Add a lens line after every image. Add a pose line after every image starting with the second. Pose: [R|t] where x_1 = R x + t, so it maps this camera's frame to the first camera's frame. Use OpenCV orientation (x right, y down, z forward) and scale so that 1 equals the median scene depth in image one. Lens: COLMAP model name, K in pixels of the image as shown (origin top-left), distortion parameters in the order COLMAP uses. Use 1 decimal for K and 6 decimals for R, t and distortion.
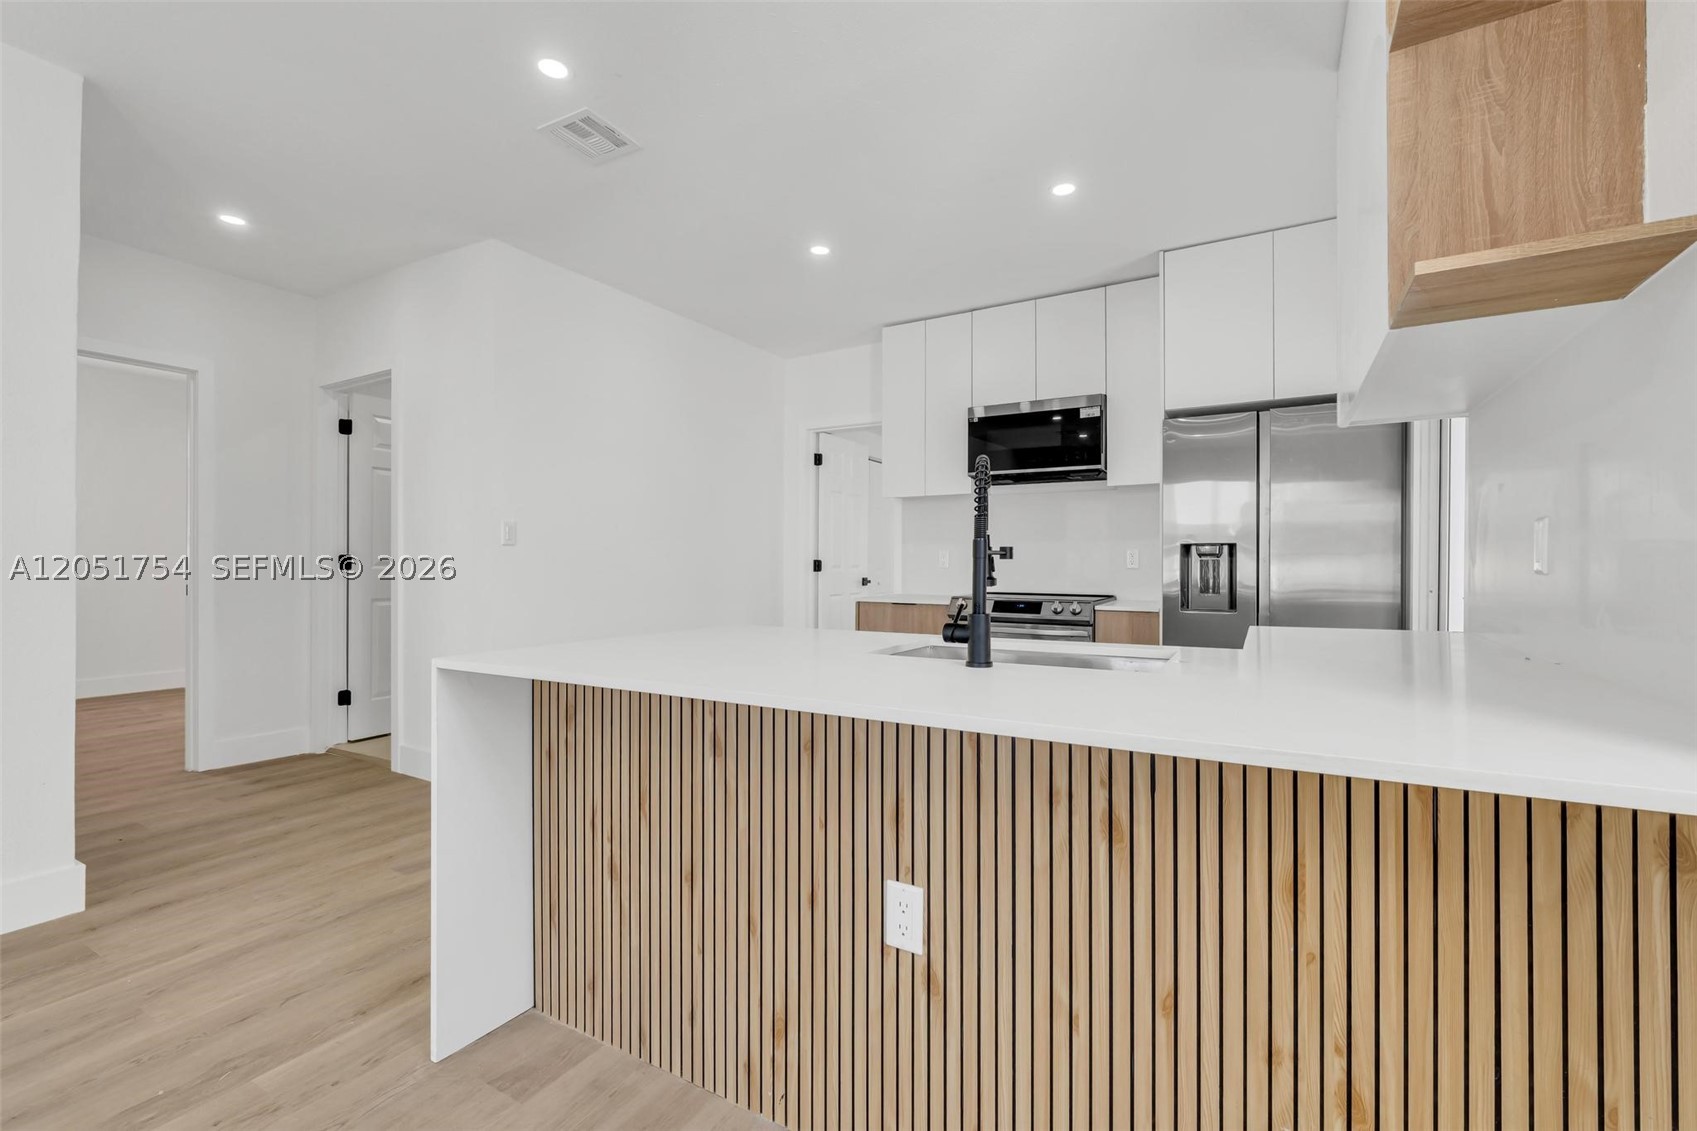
lens RADIAL K [[720.5, 0, 853.5], [0, 720.5, 555.9], [0, 0, 1]] dist [-0.003642, -0.000607]
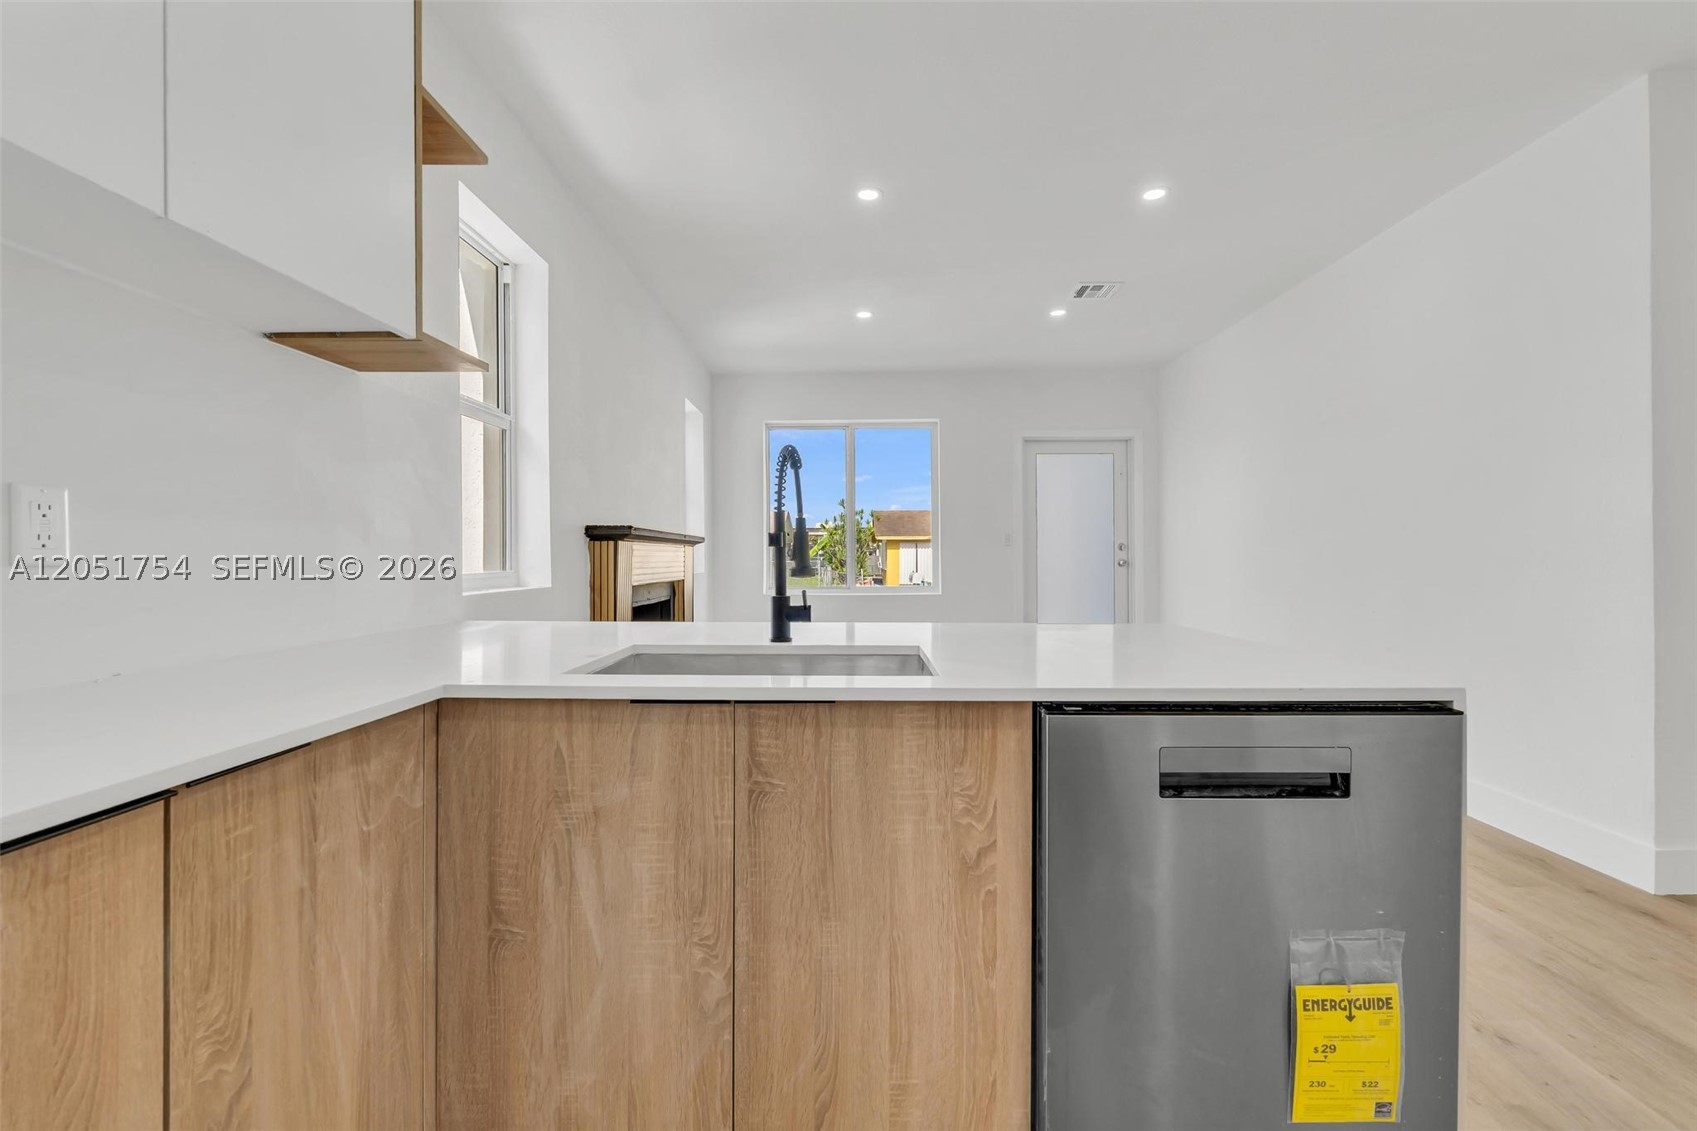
lens RADIAL K [[720.5, 0, 853.5], [0, 720.5, 555.9], [0, 0, 1]] dist [-0.003642, -0.000607]
pose [[-0.865290, -0.000691, -0.501271, 0.497958], [0.006491, 0.999900, -0.012581, 0.024766], [0.501229, -0.014140, -0.865199, 1.577019]]
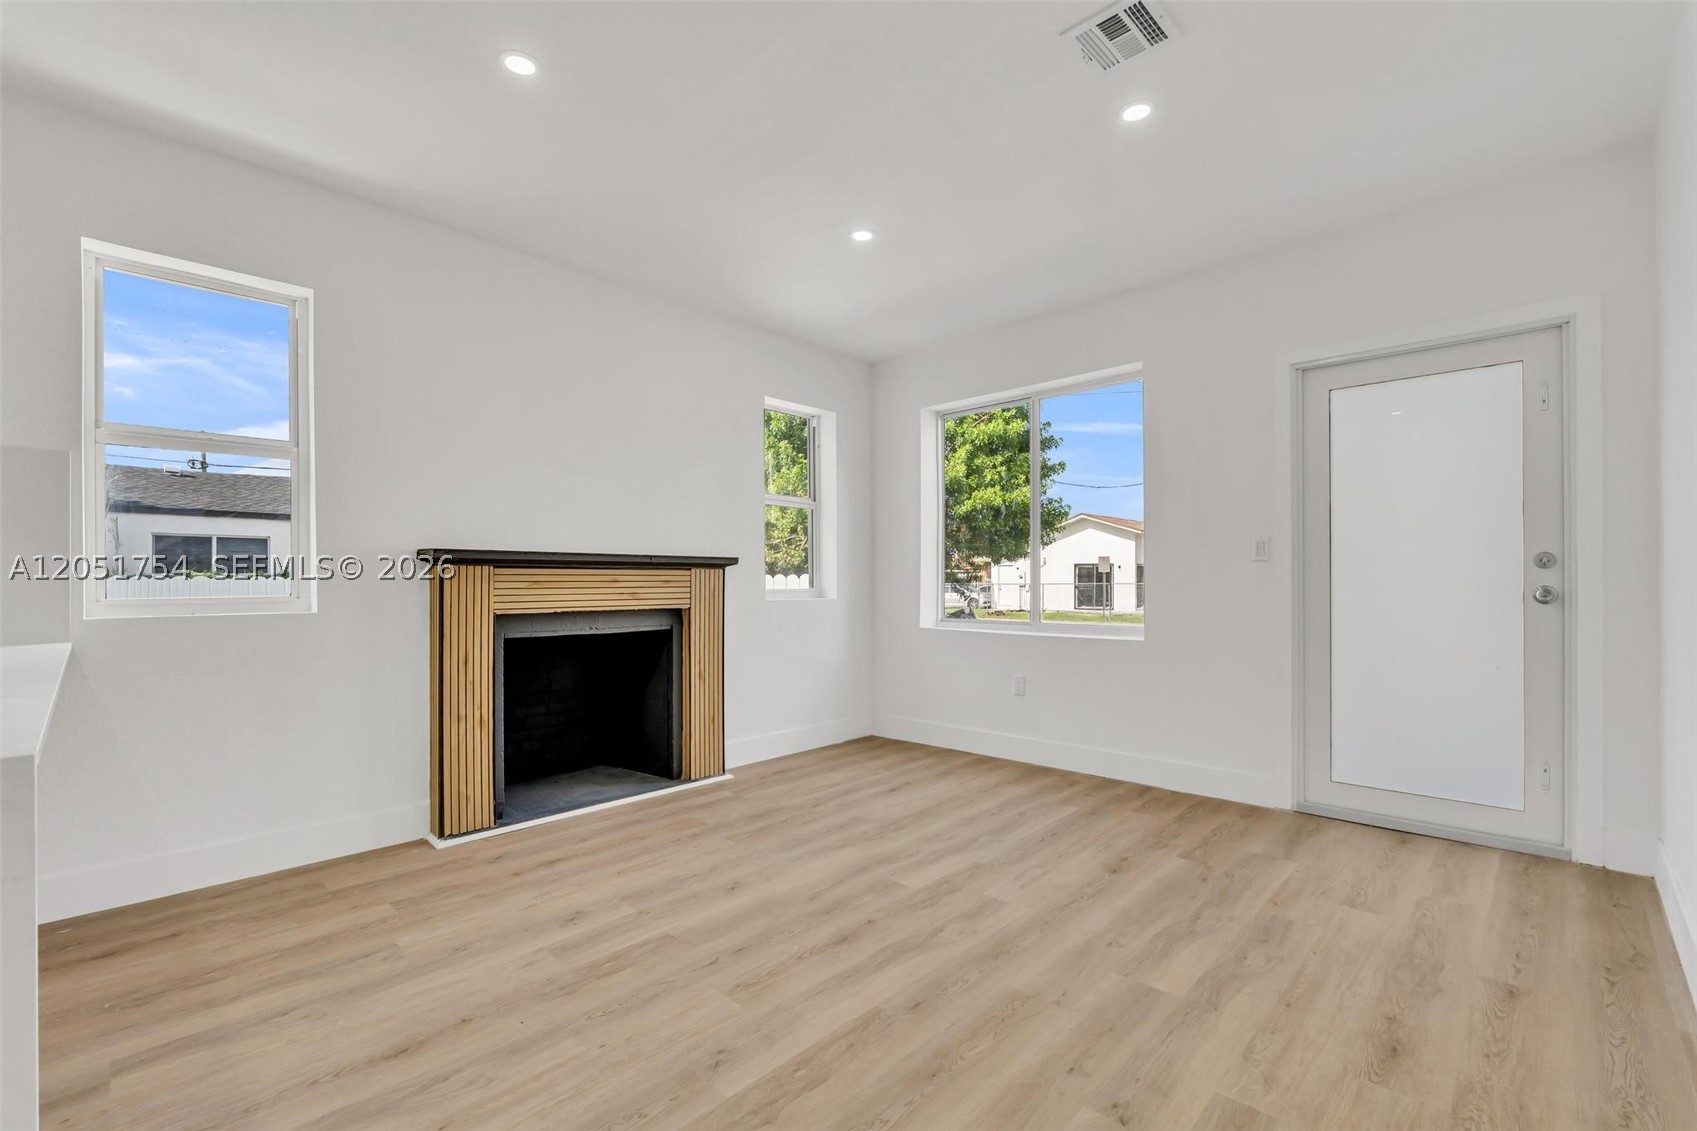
lens RADIAL K [[740.5, 0, 847.5], [0, 740.5, 578.2], [0, 0, 1]] dist [-0.002142, -0.000179]
pose [[-0.971353, 0.000096, 0.237642, -1.133901], [-0.002861, 0.999923, -0.012100, 0.010373], [-0.237625, -0.012433, -0.971277, 1.203799]]
